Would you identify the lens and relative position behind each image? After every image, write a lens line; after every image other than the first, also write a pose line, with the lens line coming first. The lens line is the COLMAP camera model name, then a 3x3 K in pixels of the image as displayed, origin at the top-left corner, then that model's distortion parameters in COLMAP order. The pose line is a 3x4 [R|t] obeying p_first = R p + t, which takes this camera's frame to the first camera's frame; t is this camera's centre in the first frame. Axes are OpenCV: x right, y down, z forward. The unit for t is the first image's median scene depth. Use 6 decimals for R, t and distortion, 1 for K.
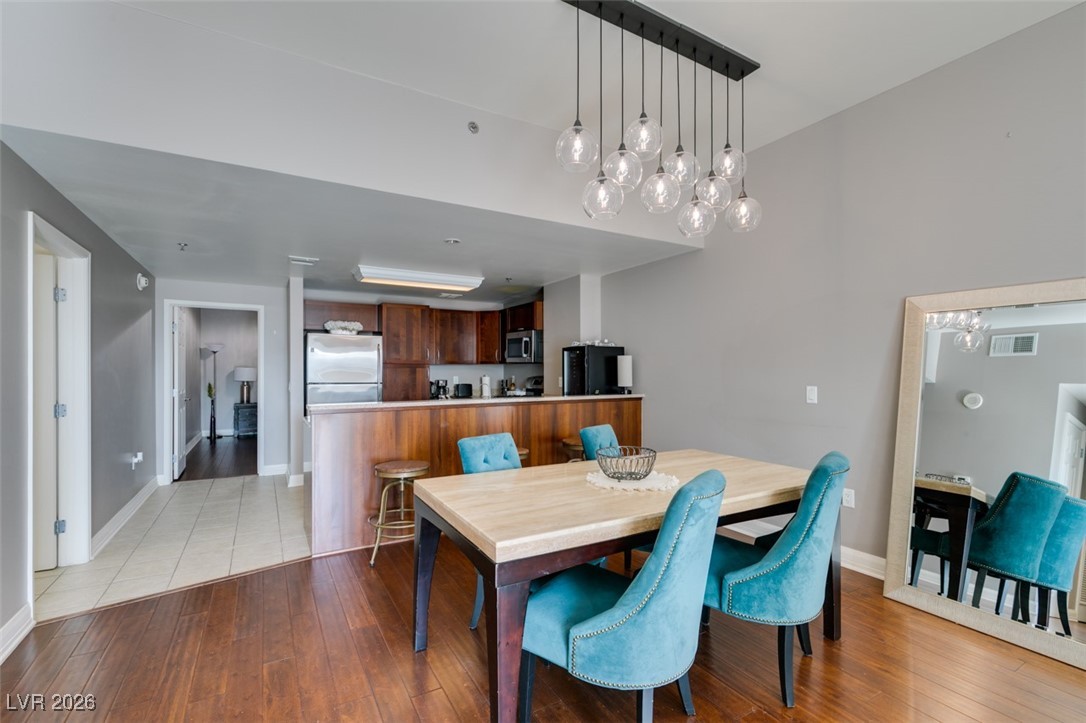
lens RADIAL K [[485.3, 0, 542.4], [0, 485.3, 370.1], [0, 0, 1]] dist [0.004837, -0.000701]
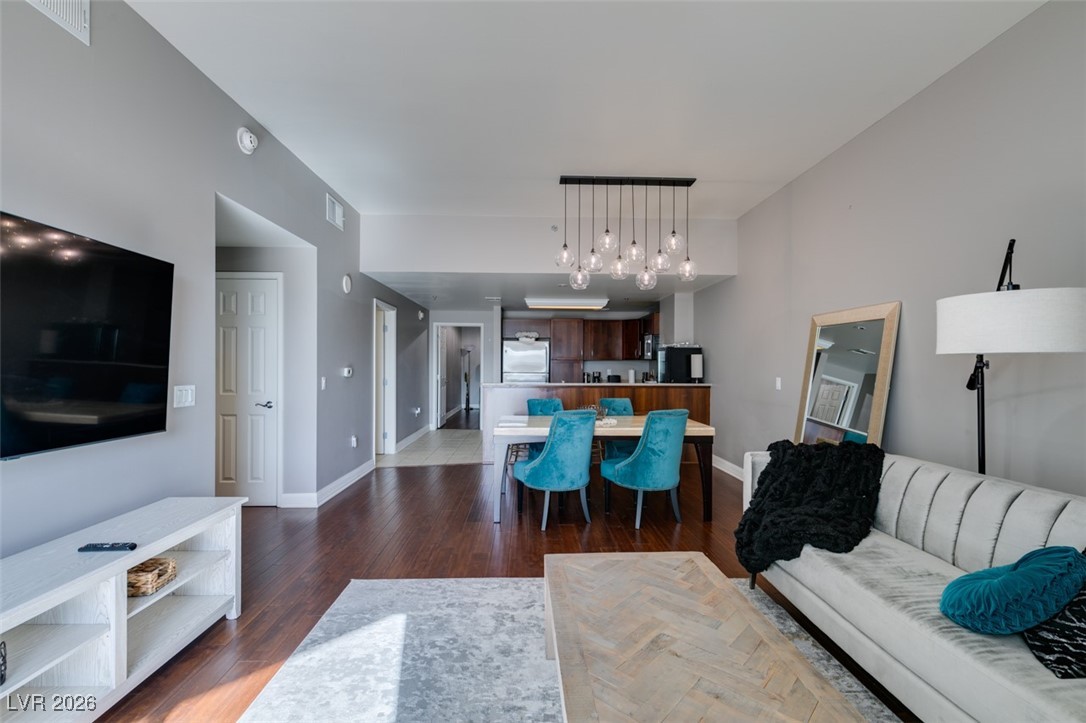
lens RADIAL K [[485.3, 0, 540.3], [0, 485.3, 366.6], [0, 0, 1]] dist [0.004837, -0.000701]
pose [[0.879758, 0.007917, -0.475355, 0.362455], [-0.005957, 0.999966, 0.005631, -0.001397], [0.475384, -0.002122, 0.879776, -0.322843]]
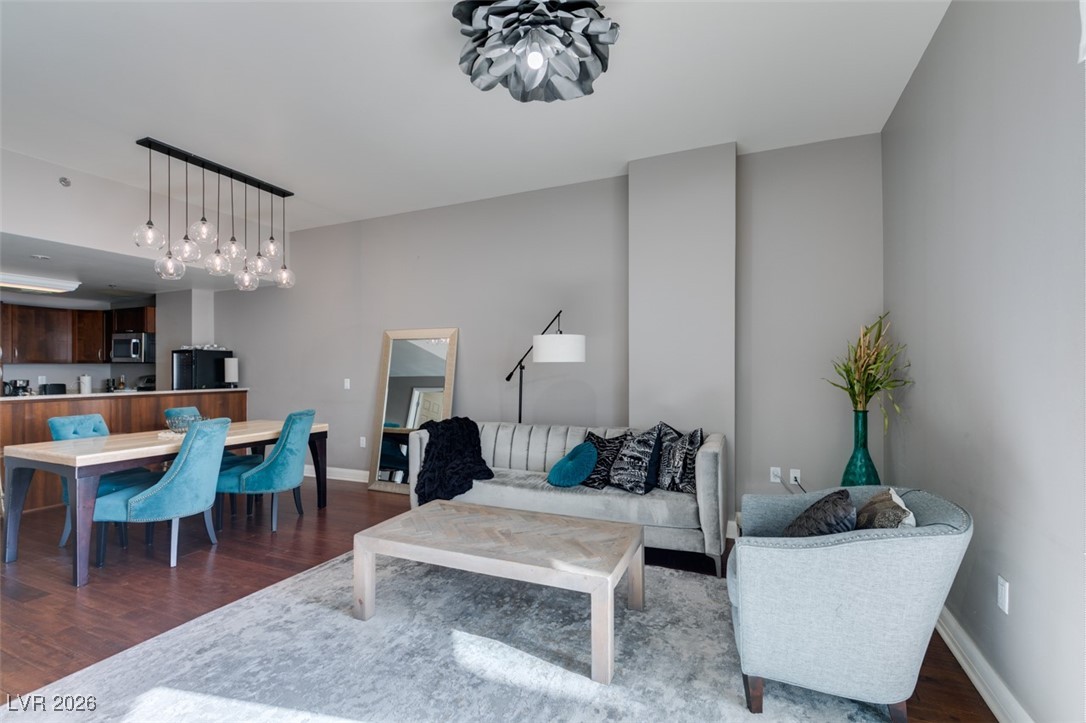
lens RADIAL K [[485.3, 0, 540.6], [0, 485.3, 367.4], [0, 0, 1]] dist [0.004837, -0.000701]
pose [[0.811576, 0.003328, 0.584238, 0.070560], [-0.000244, 0.999986, -0.005357, 0.001063], [-0.584247, 0.004205, 0.811565, -0.434861]]
